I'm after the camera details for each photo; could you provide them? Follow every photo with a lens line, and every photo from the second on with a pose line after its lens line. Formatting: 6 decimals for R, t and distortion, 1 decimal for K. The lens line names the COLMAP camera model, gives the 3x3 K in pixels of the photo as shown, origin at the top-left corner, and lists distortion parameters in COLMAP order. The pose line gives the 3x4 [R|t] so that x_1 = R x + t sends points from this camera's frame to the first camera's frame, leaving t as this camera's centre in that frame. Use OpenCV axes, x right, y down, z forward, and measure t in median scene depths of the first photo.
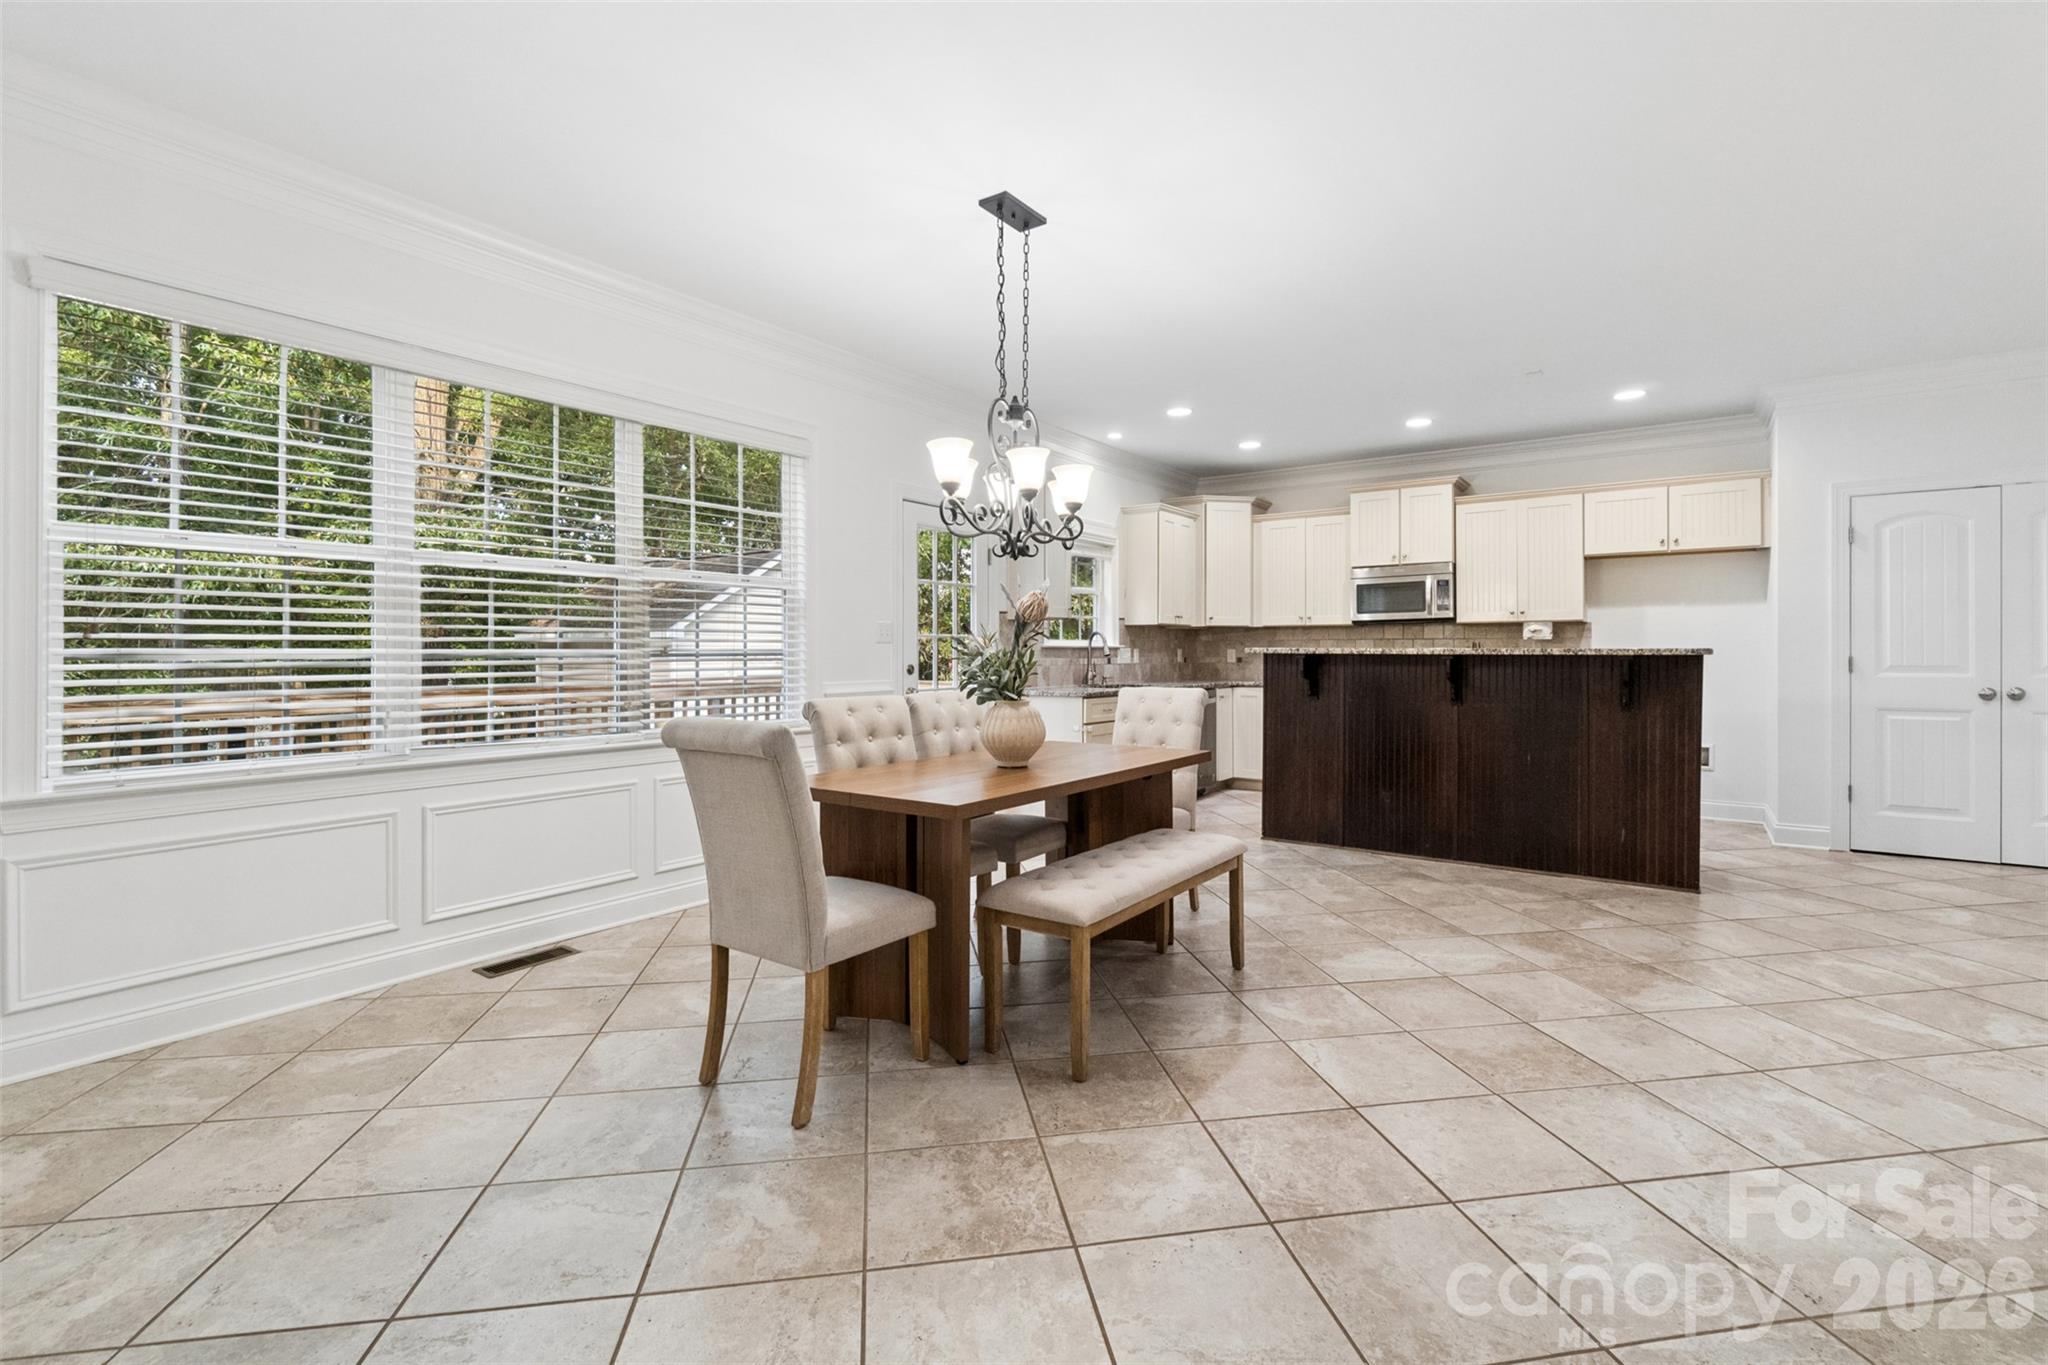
lens RADIAL K [[910.6, 0, 1026.8], [0, 910.6, 643.6], [0, 0, 1]] dist [0.000936, 0.000000]
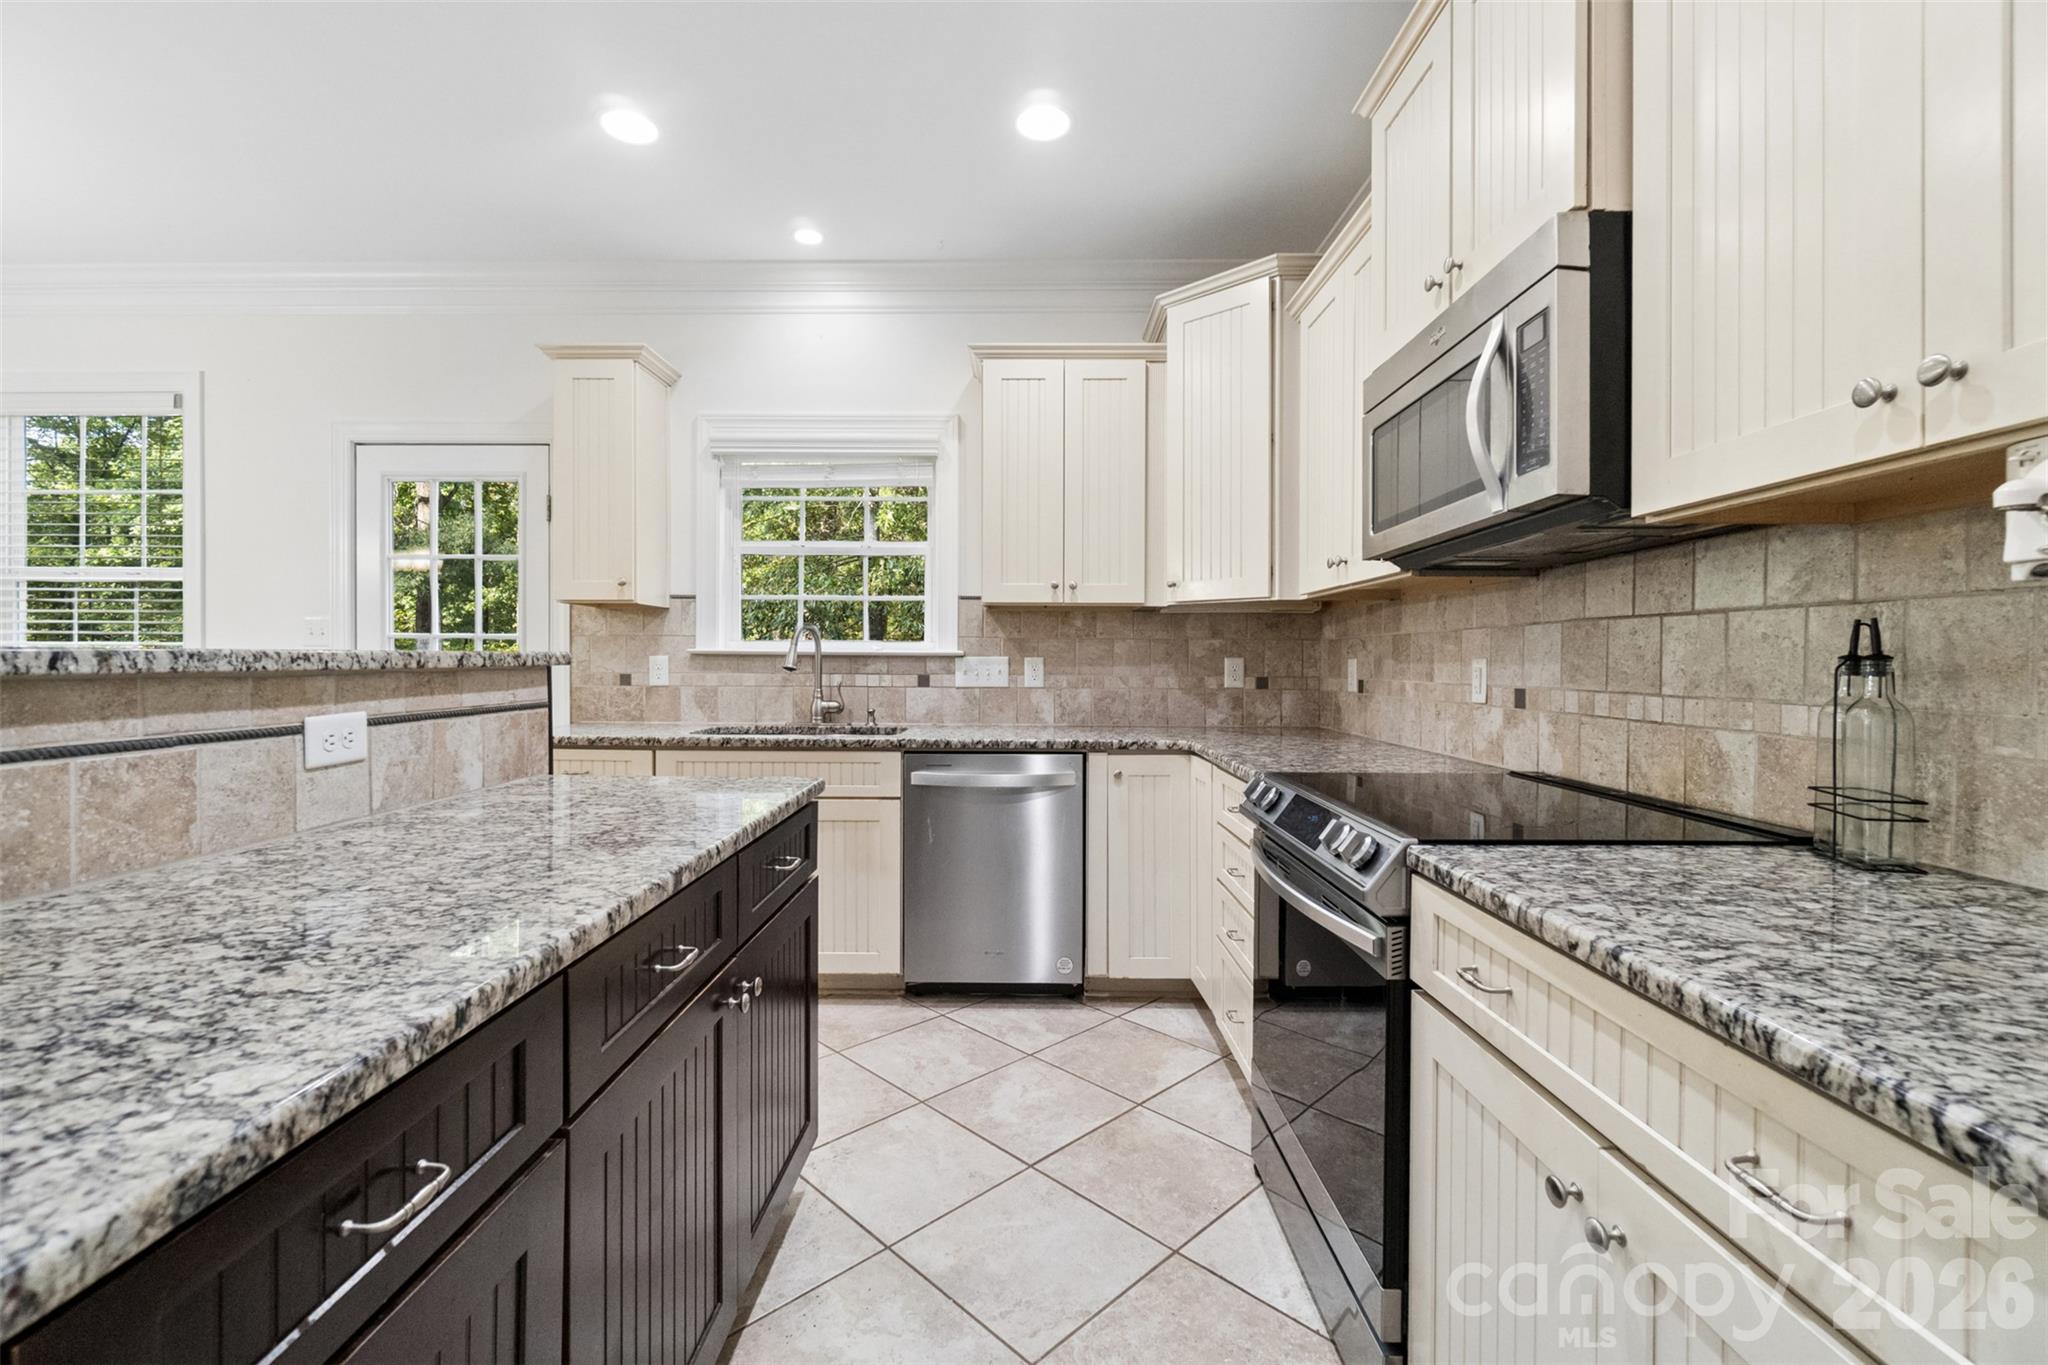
lens RADIAL K [[889.4, 0, 1022.9], [0, 889.4, 664.1], [0, 0, 1]] dist [0.001208, 0.000572]
pose [[0.570372, 0.006320, -0.821362, 1.161080], [0.000042, 0.999970, 0.007724, 0.012749], [0.821387, -0.004440, 0.570354, 1.650456]]
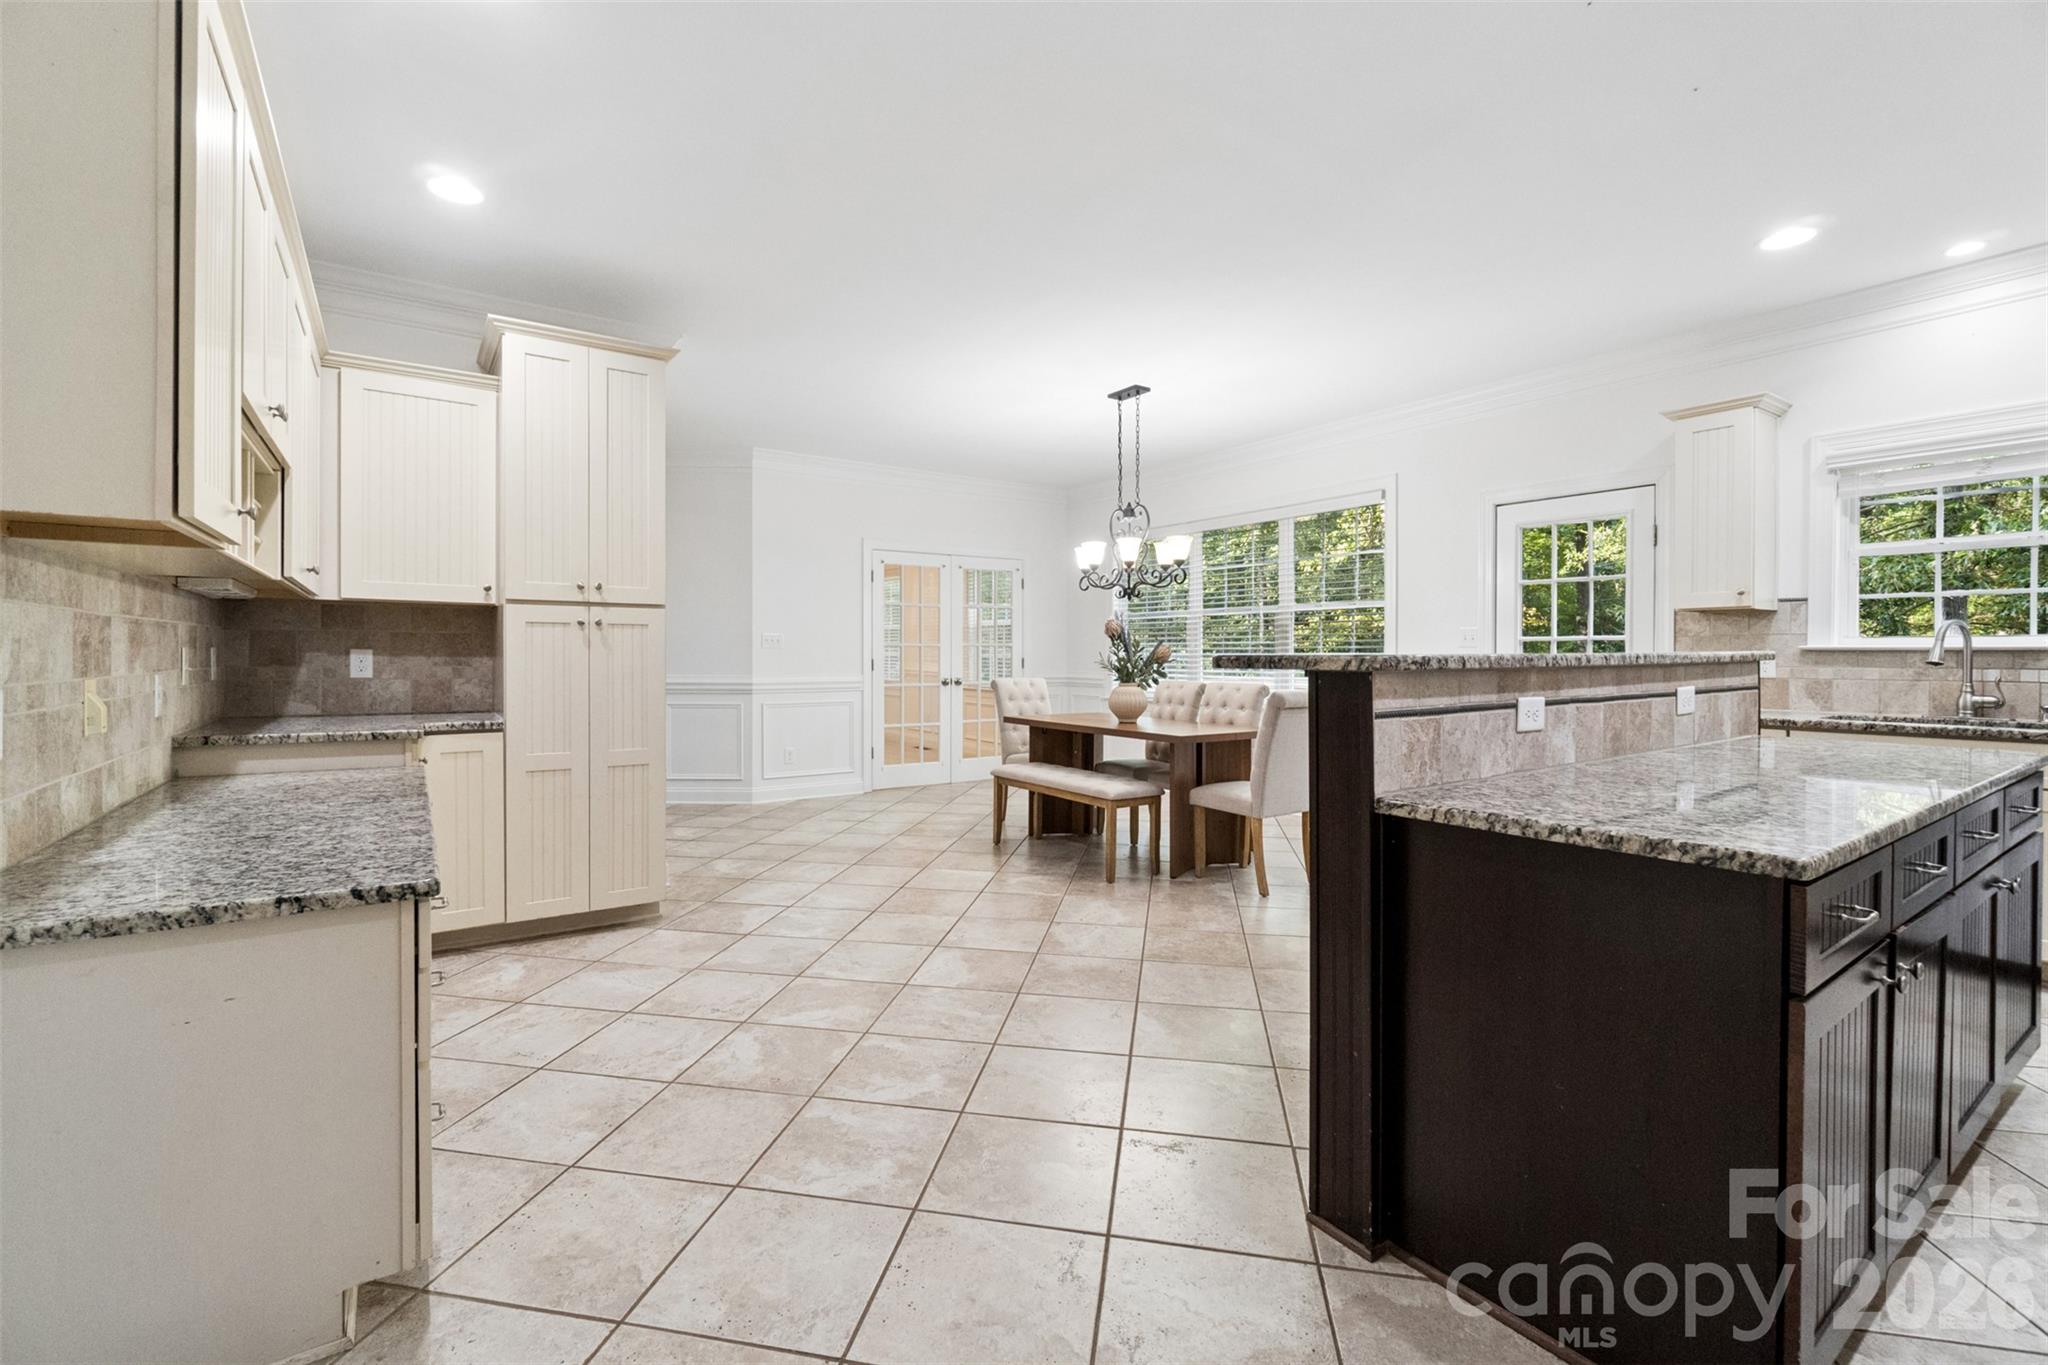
lens RADIAL K [[889.4, 0, 1022.9], [0, 889.4, 664.1], [0, 0, 1]] dist [0.001208, 0.000572]
pose [[-0.340822, 0.011368, -0.940059, 1.559067], [0.007592, 0.999928, 0.009340, 0.008180], [0.940097, -0.003954, -0.340884, 1.345319]]
